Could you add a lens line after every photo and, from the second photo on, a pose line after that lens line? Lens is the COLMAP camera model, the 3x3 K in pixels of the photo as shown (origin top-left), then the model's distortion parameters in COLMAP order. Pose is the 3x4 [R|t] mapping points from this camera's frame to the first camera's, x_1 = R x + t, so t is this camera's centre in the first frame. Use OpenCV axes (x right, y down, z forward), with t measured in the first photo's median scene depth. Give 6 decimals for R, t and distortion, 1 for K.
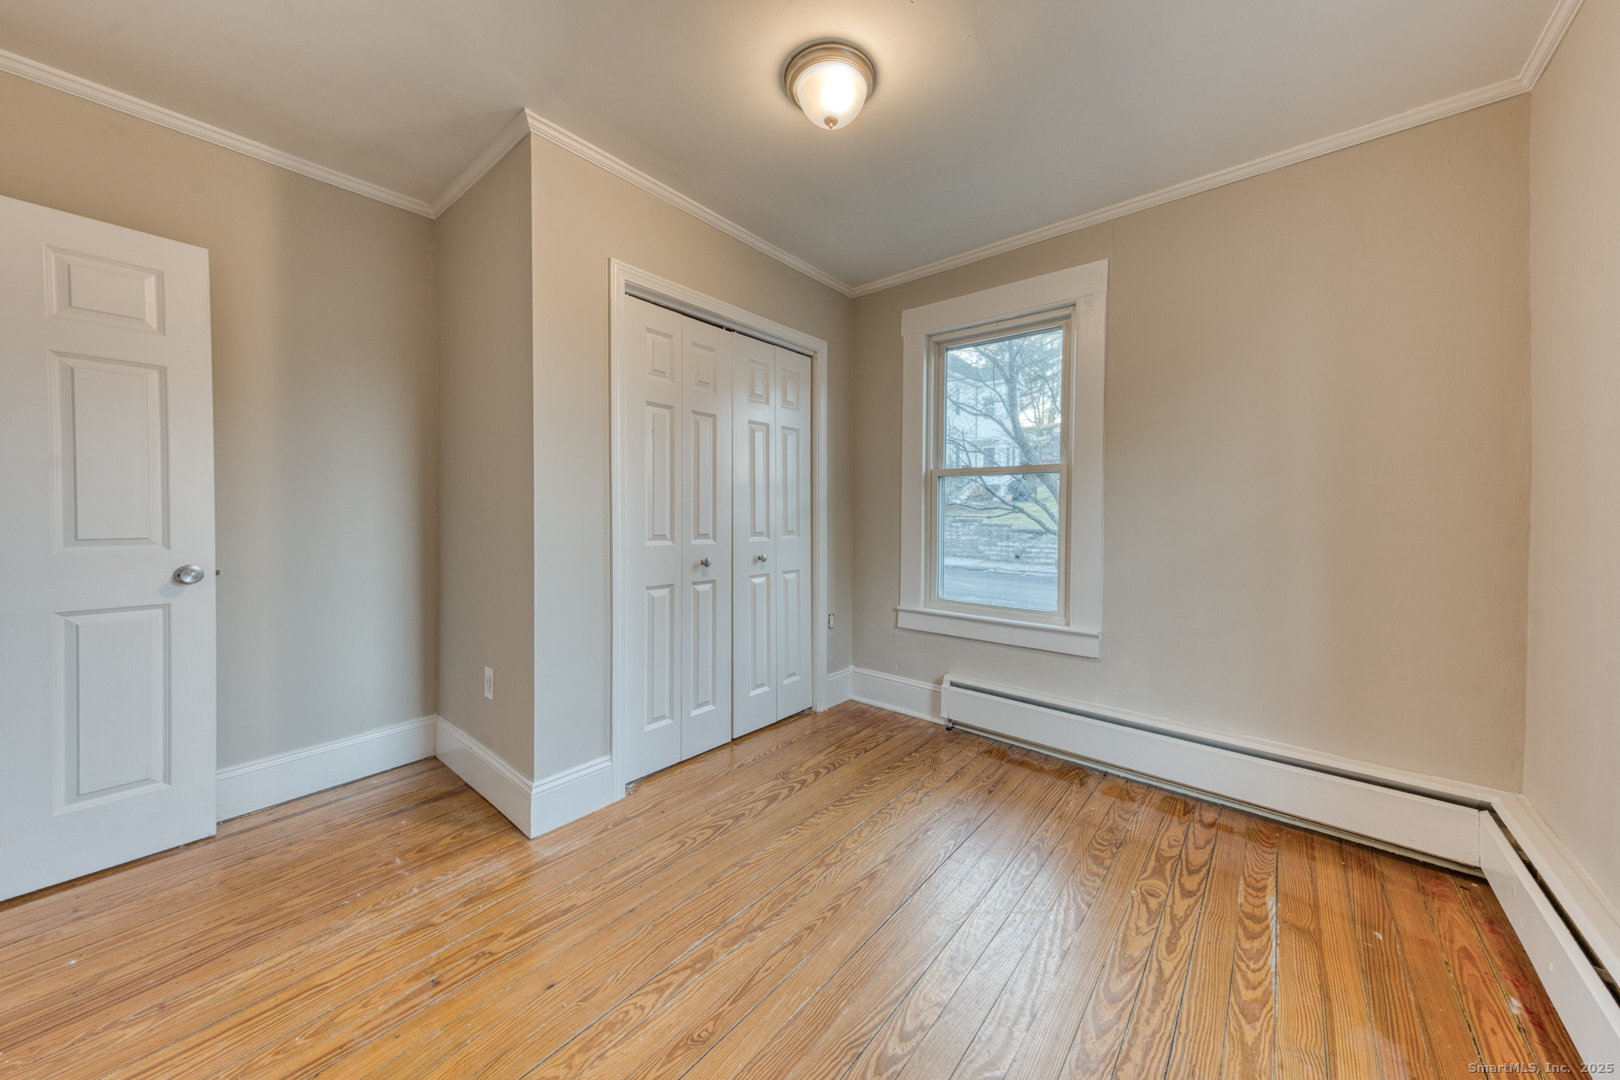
lens RADIAL K [[552.6, 0, 802.0], [0, 552.6, 521.9], [0, 0, 1]] dist [0.021597, -0.000108]
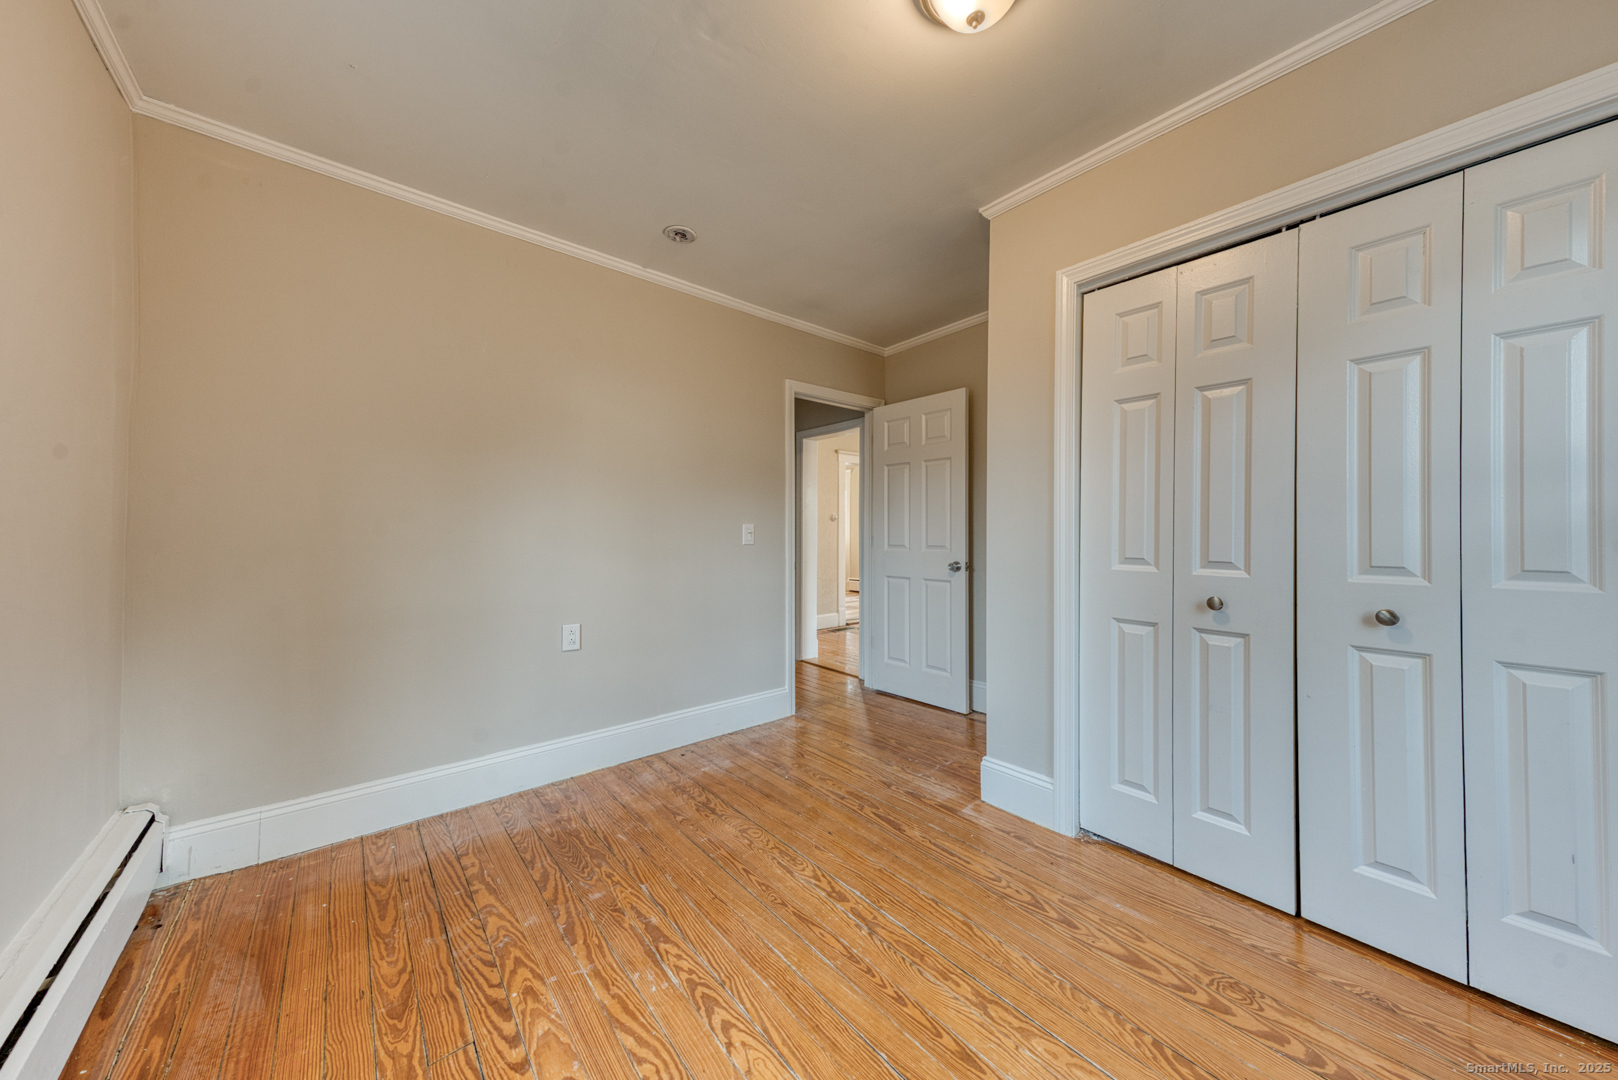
lens RADIAL K [[553.9, 0, 839.1], [0, 553.9, 533.0], [0, 0, 1]] dist [0.017623, -0.000025]
pose [[-0.126659, -0.006265, -0.991926, 0.674815], [-0.015535, 0.999870, -0.004331, -0.003108], [0.991825, 0.014861, -0.126740, 0.745343]]
